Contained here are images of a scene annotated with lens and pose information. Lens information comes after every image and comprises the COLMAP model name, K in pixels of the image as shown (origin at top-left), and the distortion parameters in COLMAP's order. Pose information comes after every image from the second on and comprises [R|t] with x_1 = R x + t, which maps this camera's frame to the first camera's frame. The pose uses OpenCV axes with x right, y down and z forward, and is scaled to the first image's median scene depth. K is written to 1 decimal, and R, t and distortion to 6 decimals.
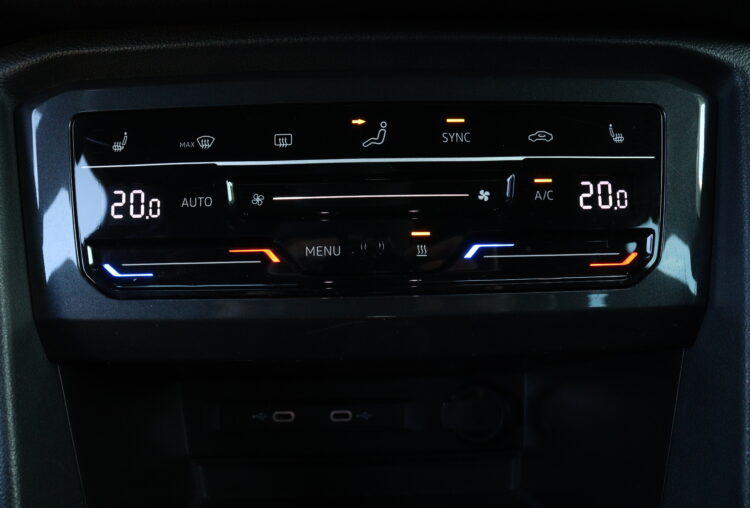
lens RADIAL K [[633.1, 0, 376.6], [0, 633.1, 255.1], [0, 0, 1]] dist [-0.135704, 0.080001]
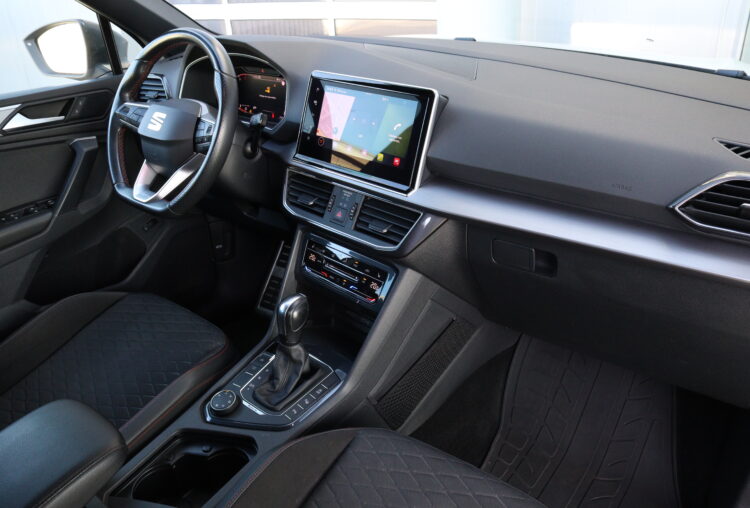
lens RADIAL K [[633.1, 0, 375.7], [0, 633.1, 250.9], [0, 0, 1]] dist [-0.135704, 0.080001]
pose [[0.692845, 0.312649, -0.649781, 3.628478], [-0.279842, 0.947071, 0.157305, -1.181099], [0.664570, 0.072848, 0.743666, -2.806677]]
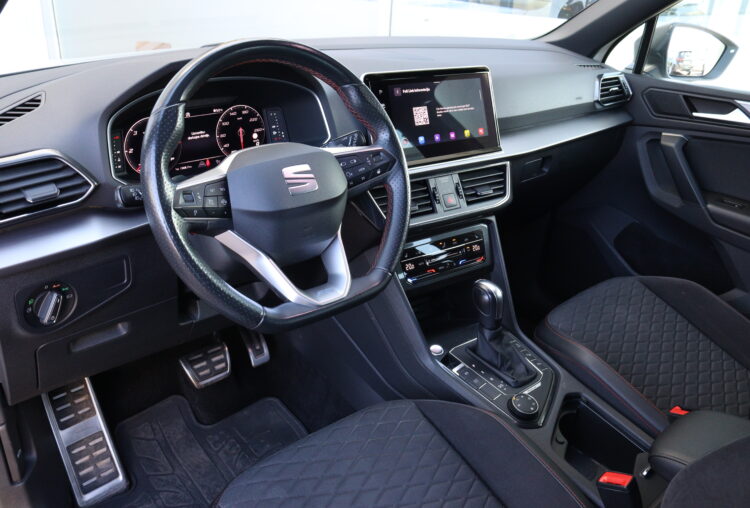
lens RADIAL K [[633.1, 0, 379.1], [0, 633.1, 249.9], [0, 0, 1]] dist [-0.135704, 0.080001]
pose [[0.827524, -0.187617, 0.529154, -3.402969], [0.182980, 0.981177, 0.061732, -0.596909], [-0.530775, 0.045740, 0.846277, -3.371010]]
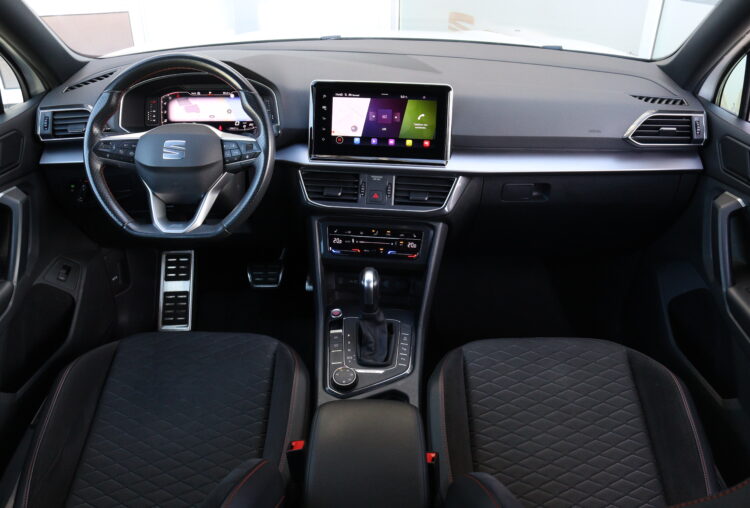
lens RADIAL K [[633.1, 0, 379.2], [0, 633.1, 252.8], [0, 0, 1]] dist [-0.135704, 0.080001]
pose [[0.992095, 0.082480, -0.094581, 0.660038], [-0.073979, 0.993180, 0.090111, -0.578064], [0.101368, -0.082402, 0.991430, -5.423224]]
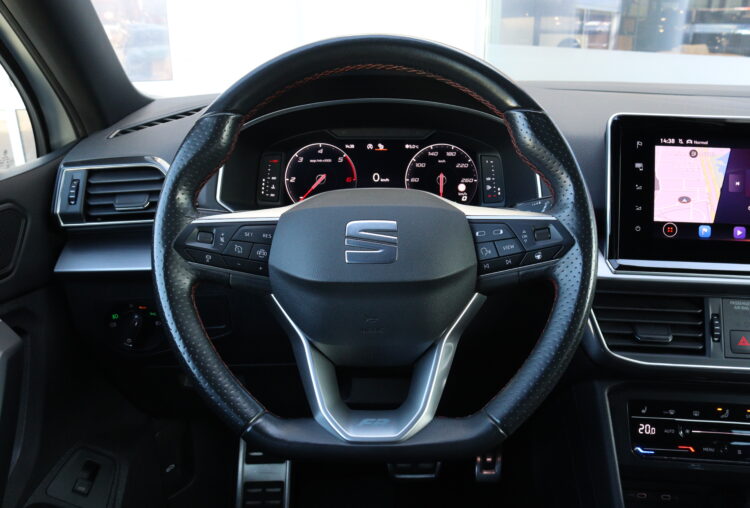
lens RADIAL K [[633.1, 0, 375.3], [0, 633.1, 244.3], [0, 0, 1]] dist [-0.135704, 0.080001]
pose [[0.988880, 0.061008, -0.135627, -1.412521], [-0.074512, 0.992509, -0.096823, -0.621430], [0.128704, 0.105853, 0.986017, -2.404872]]
